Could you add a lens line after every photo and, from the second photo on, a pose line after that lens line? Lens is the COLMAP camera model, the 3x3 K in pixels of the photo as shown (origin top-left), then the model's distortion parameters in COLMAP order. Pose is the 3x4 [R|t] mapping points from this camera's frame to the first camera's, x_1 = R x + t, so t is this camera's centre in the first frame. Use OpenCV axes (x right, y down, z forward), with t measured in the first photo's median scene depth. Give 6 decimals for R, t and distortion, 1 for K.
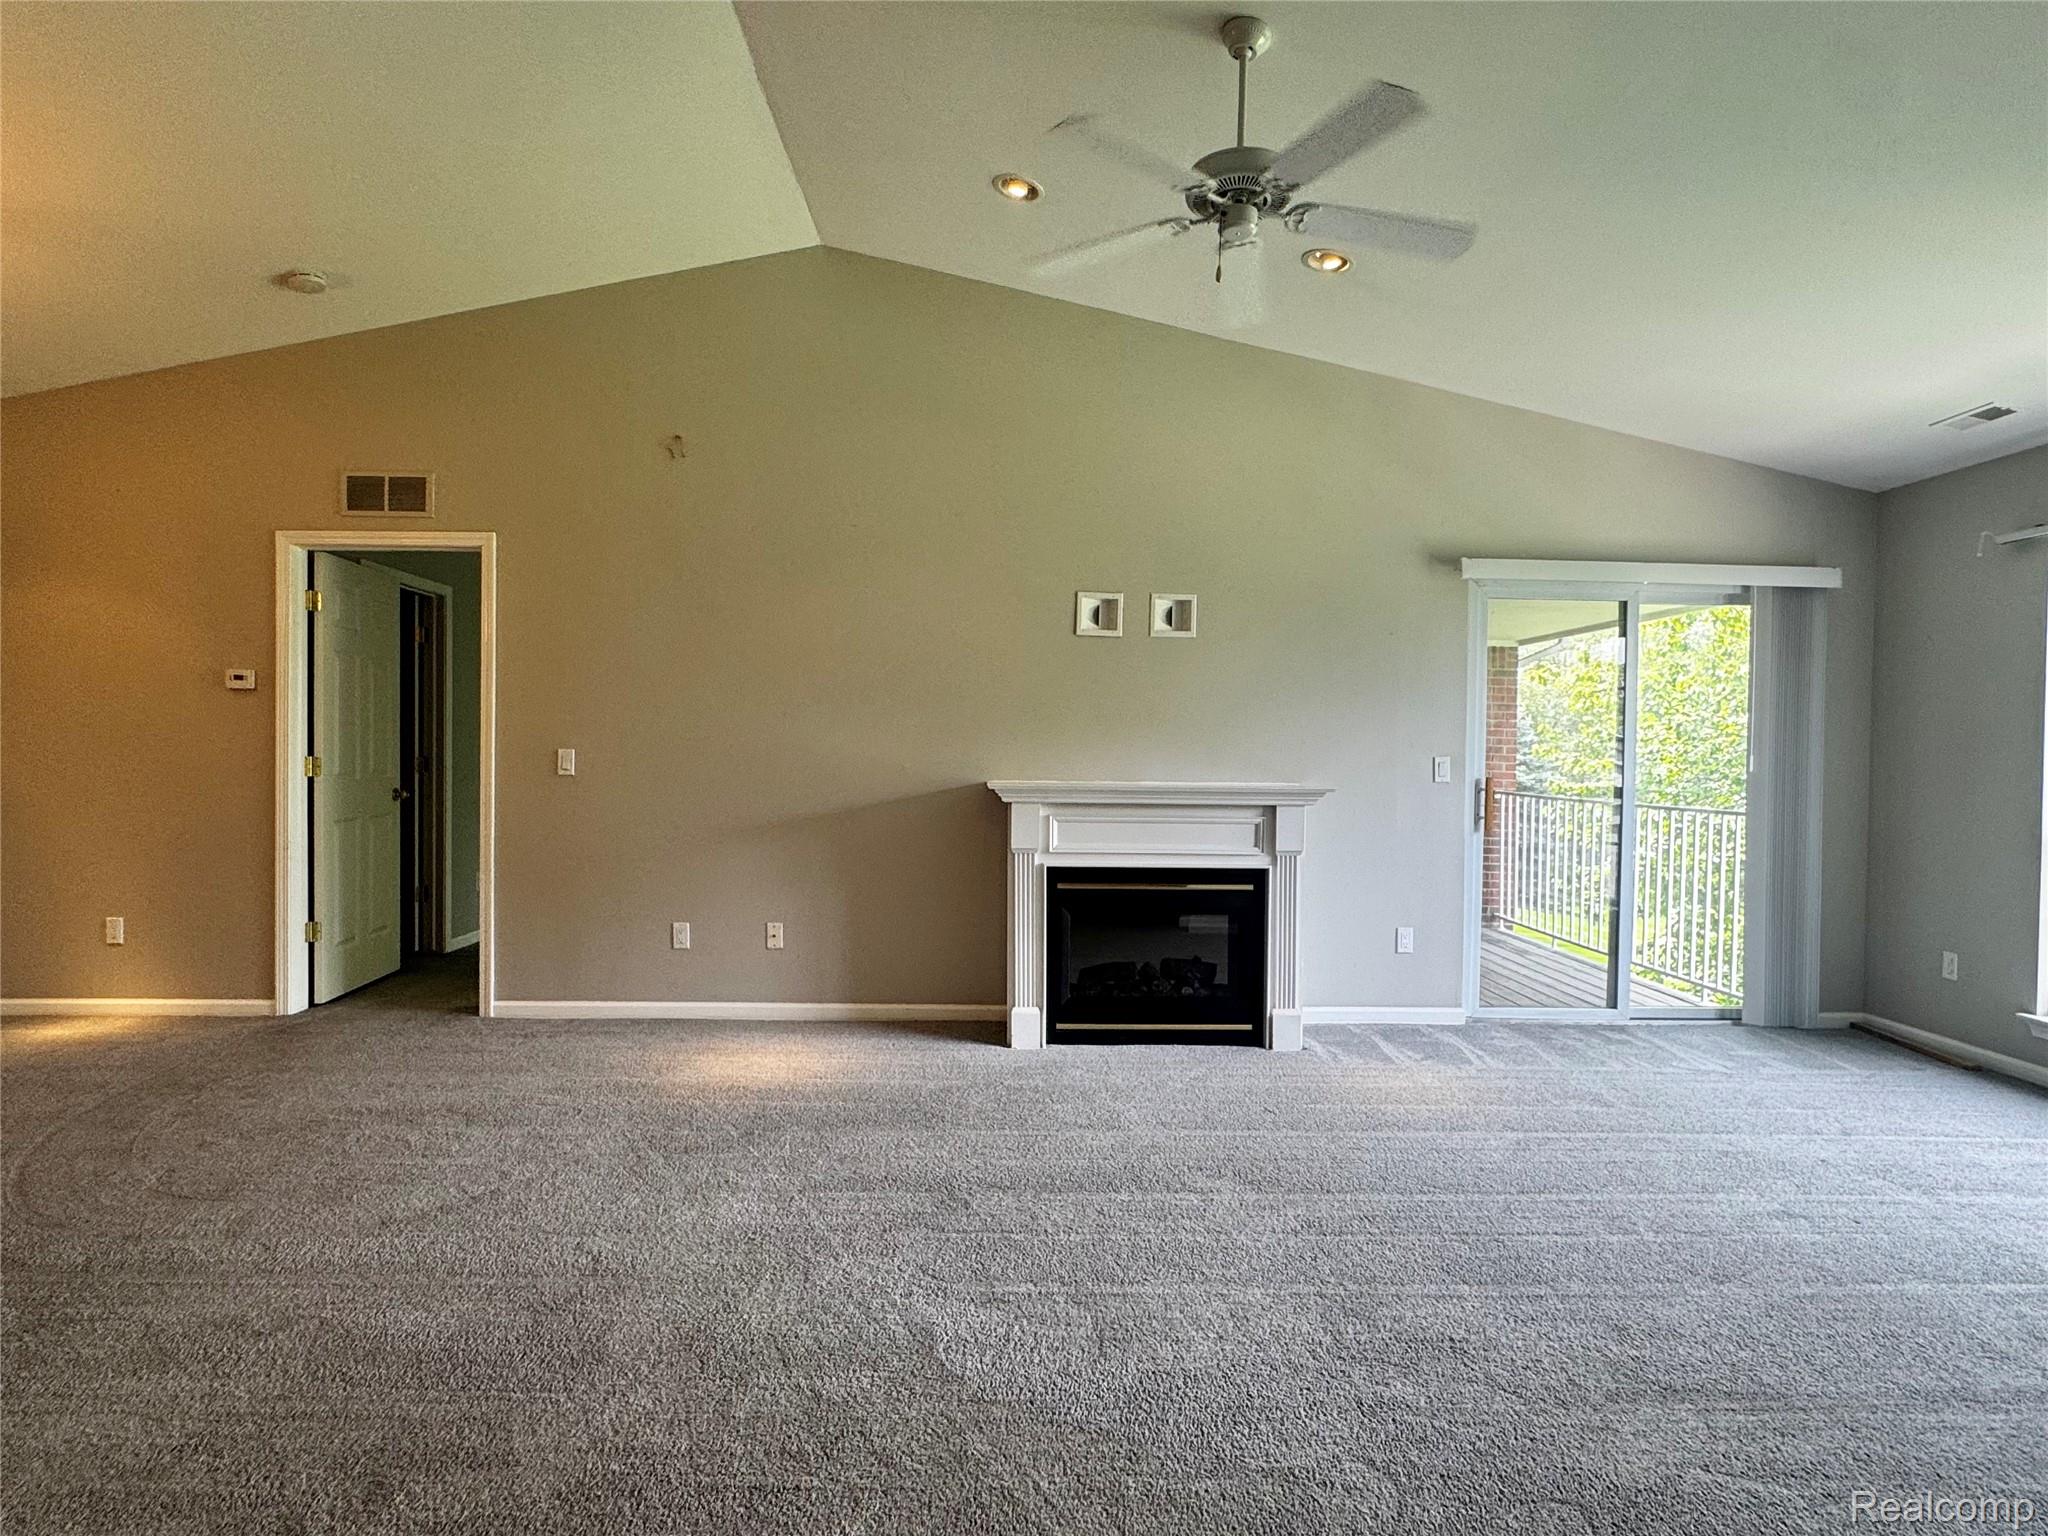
lens RADIAL K [[1110.0, 0, 1024.0], [0, 1110.0, 768.0], [0, 0, 1]] dist [0.035090, -0.024869]
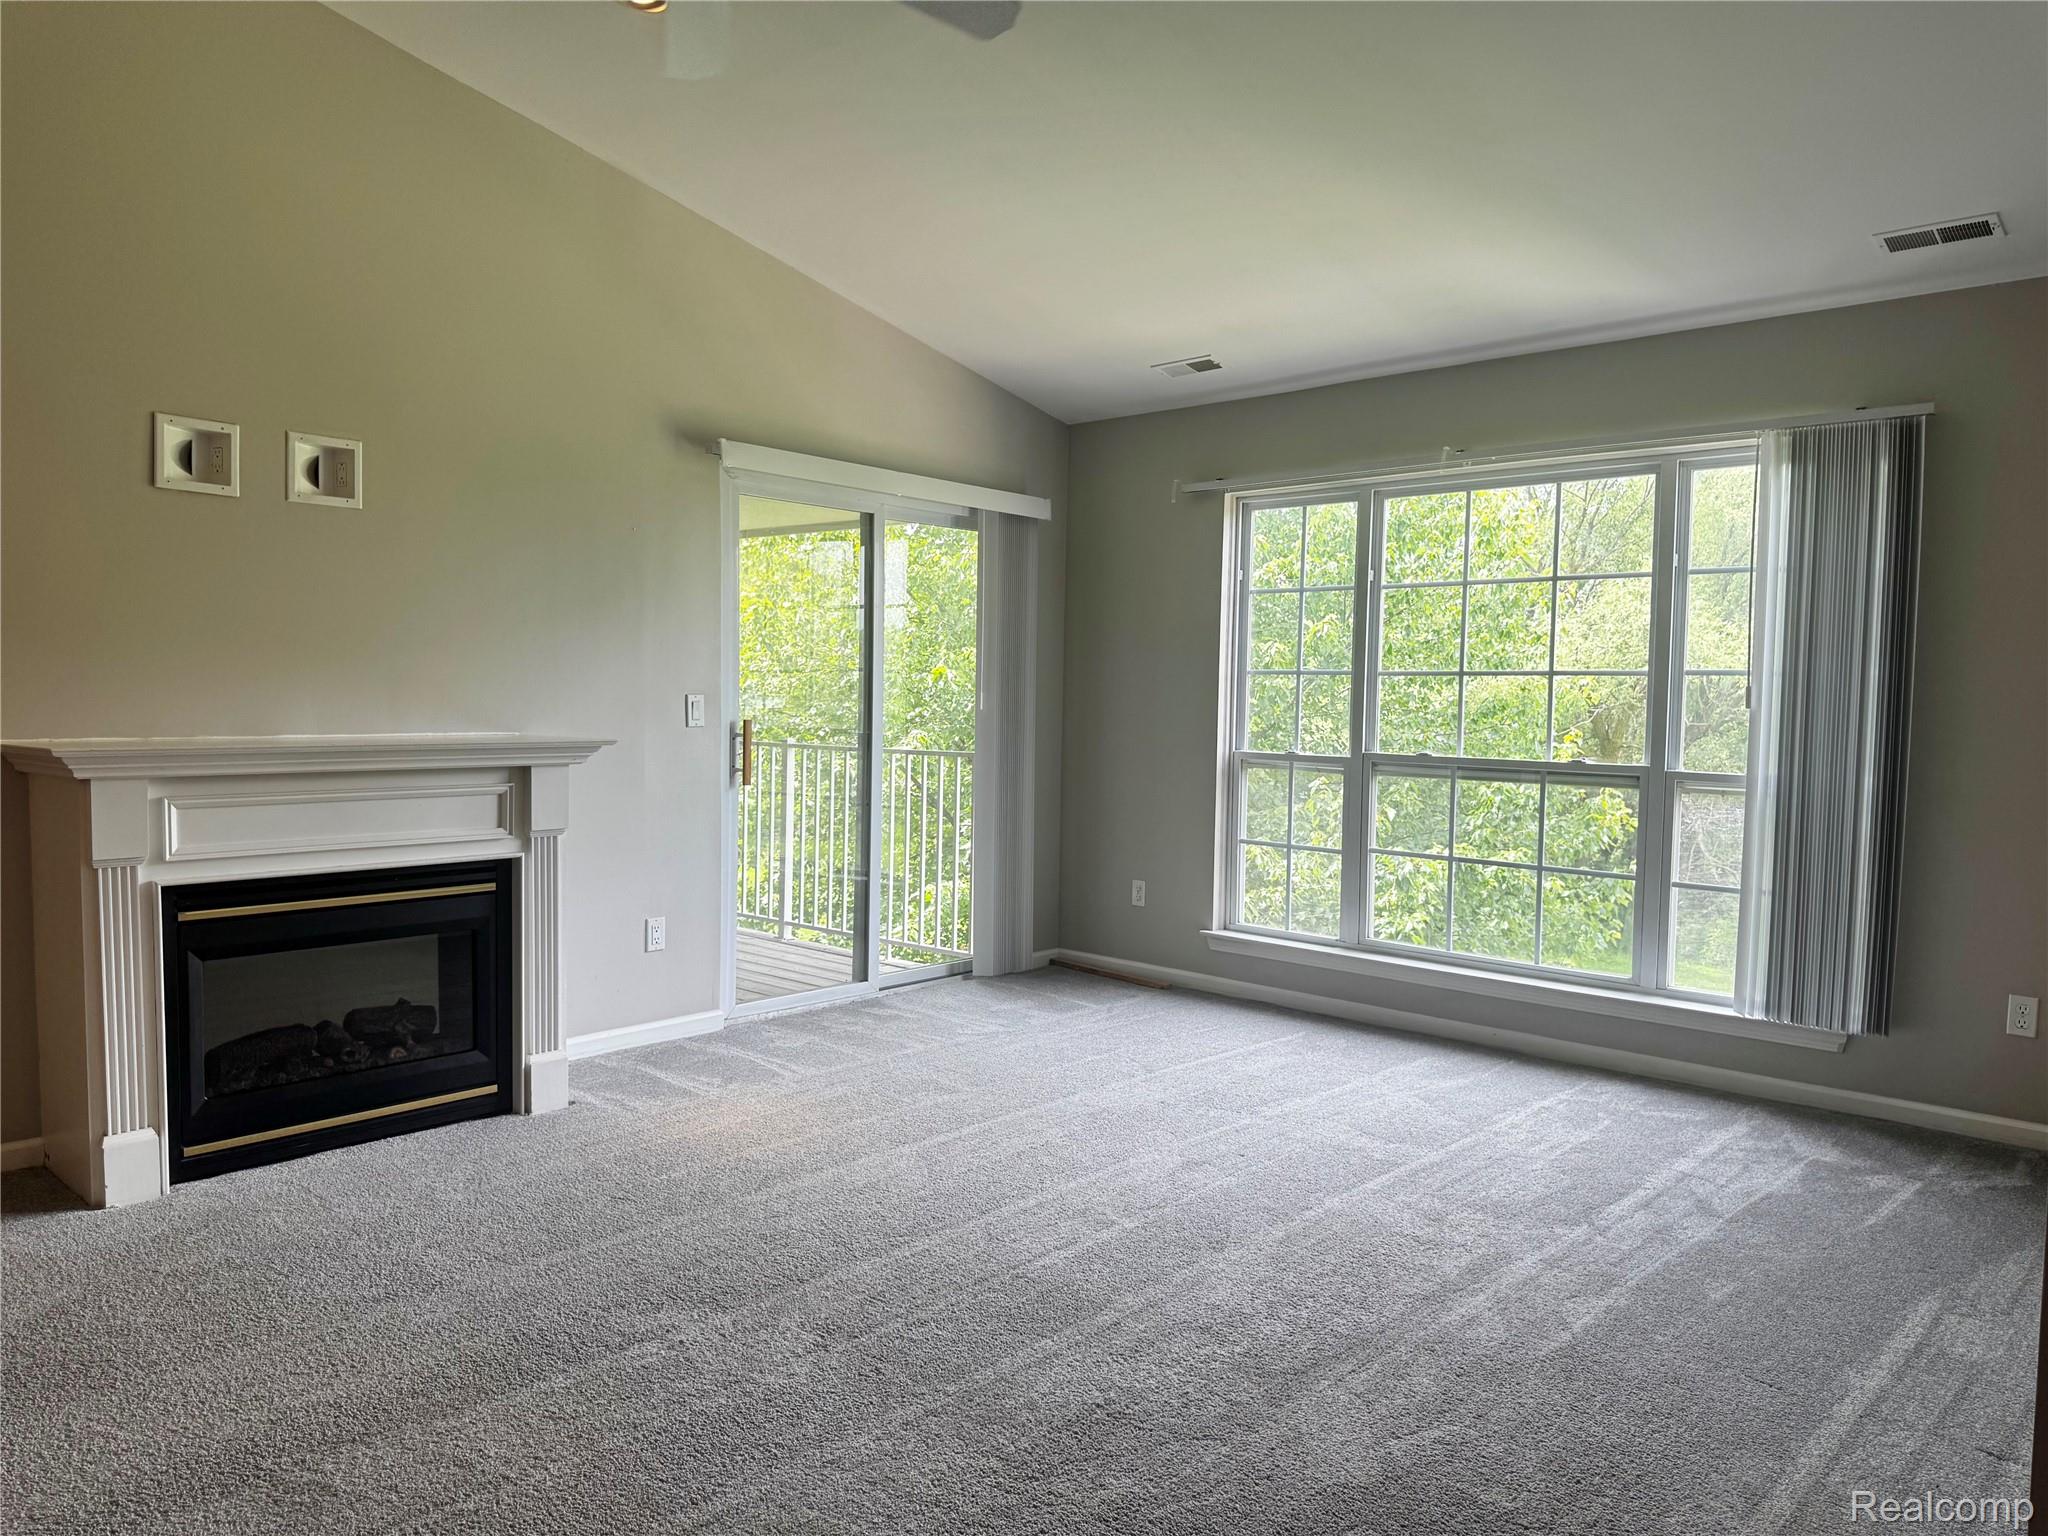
lens RADIAL K [[1433.6, 0, 1024.0], [0, 1433.6, 768.0], [0, 0, 1]] dist [0.092708, -0.141928]
pose [[0.701399, -0.040490, 0.711618, -0.199550], [0.004541, 0.998619, 0.052344, -0.010939], [-0.712754, -0.033483, 0.700614, 0.144308]]
